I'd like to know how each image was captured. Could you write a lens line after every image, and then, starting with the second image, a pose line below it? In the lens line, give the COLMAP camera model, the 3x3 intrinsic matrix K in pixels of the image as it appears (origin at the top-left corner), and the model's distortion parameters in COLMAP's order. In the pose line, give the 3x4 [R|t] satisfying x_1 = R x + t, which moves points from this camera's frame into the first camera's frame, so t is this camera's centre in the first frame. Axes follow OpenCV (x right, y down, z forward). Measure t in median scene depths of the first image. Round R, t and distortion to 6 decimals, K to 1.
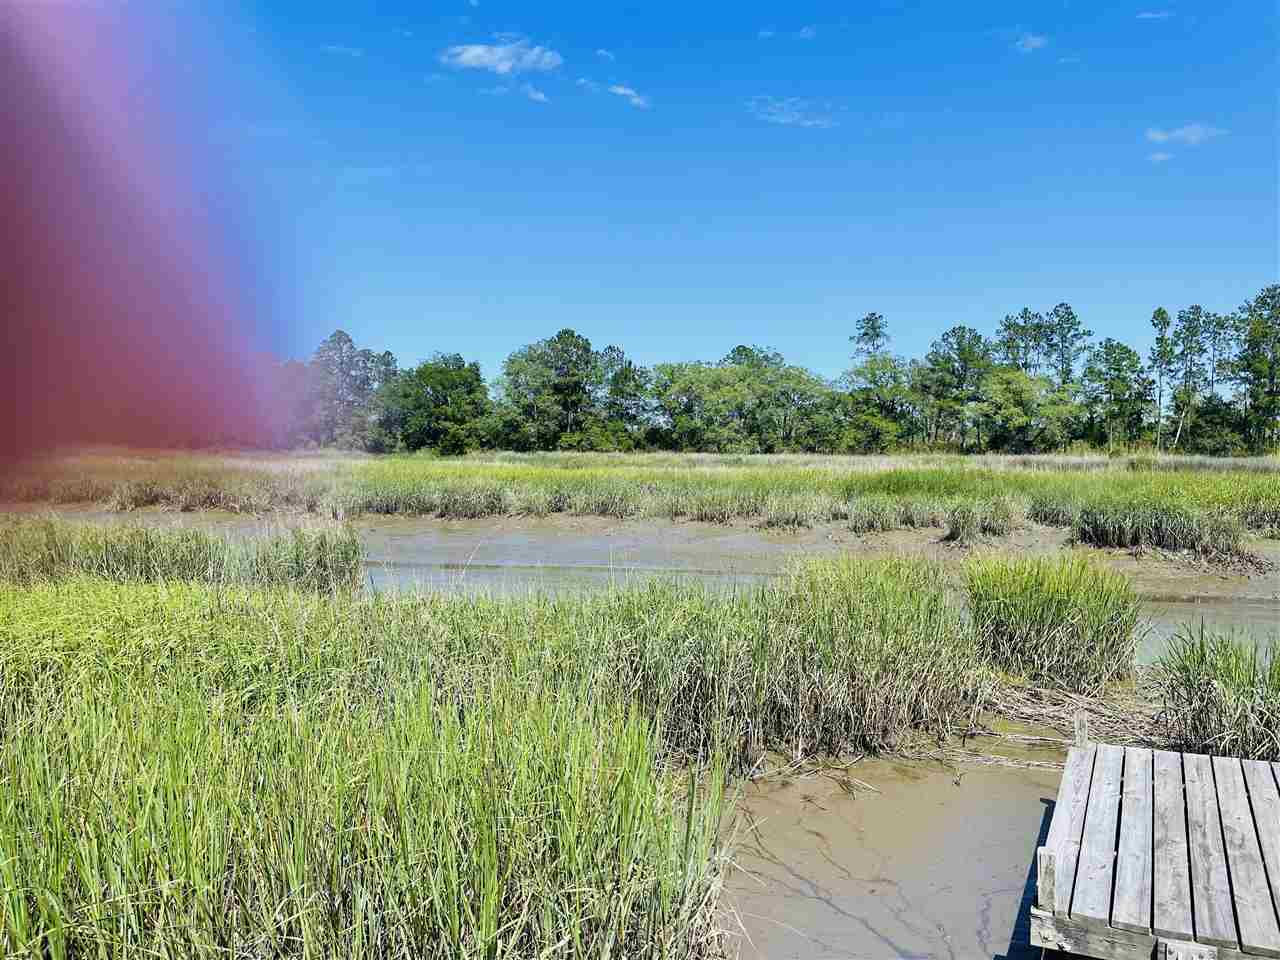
lens RADIAL K [[968.1, 0, 641.3], [0, 968.1, 442.1], [0, 0, 1]] dist [0.004151, 0.002002]
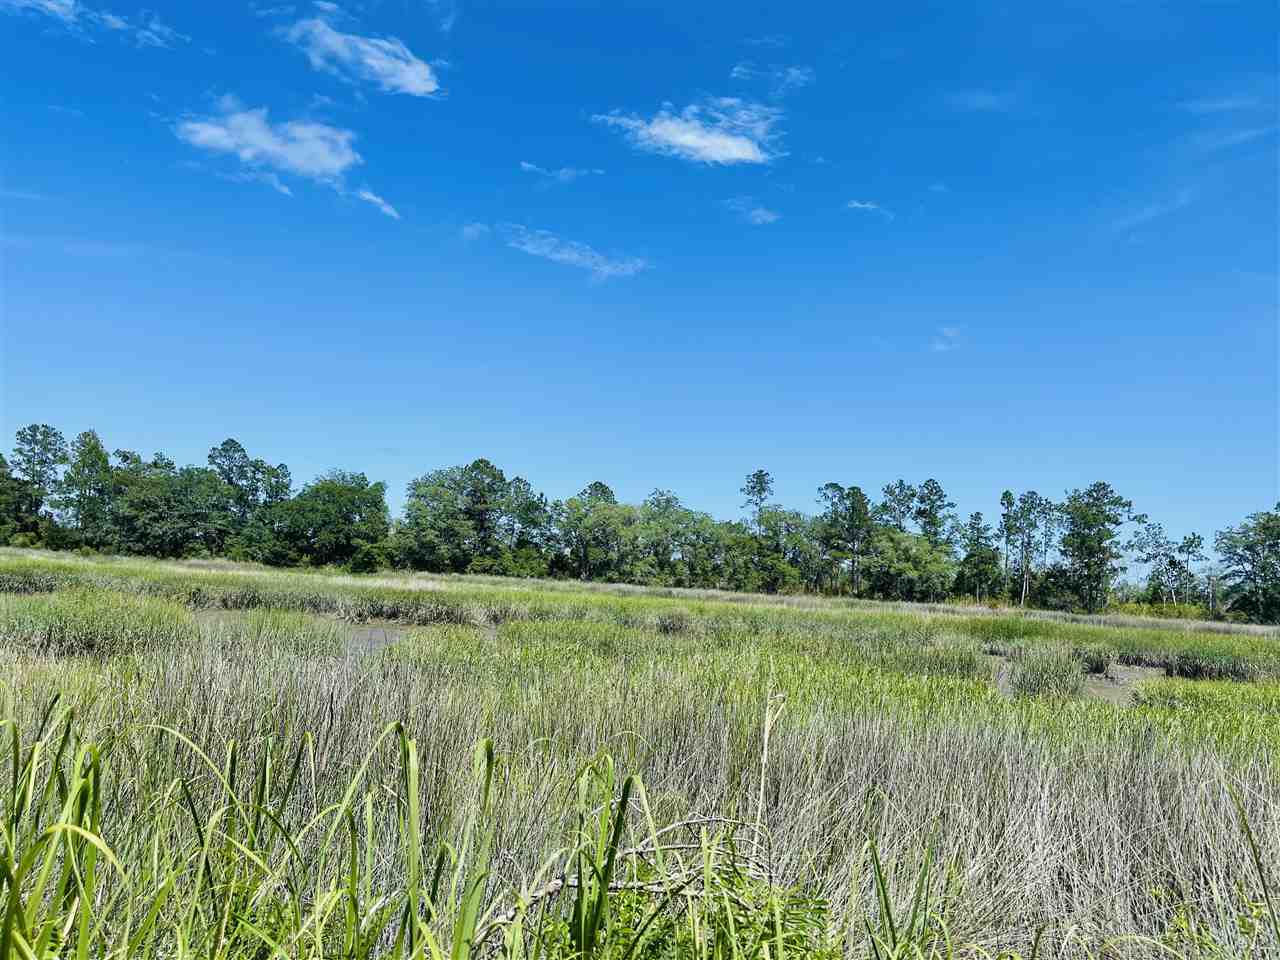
lens RADIAL K [[967.7, 0, 635.6], [0, 967.7, 477.1], [0, 0, 1]] dist [0.085516, -0.106437]
pose [[0.960177, 0.081057, 0.267377, -0.206487], [-0.056999, 0.993694, -0.096554, -0.003541], [-0.273518, 0.077468, 0.958742, -0.071244]]
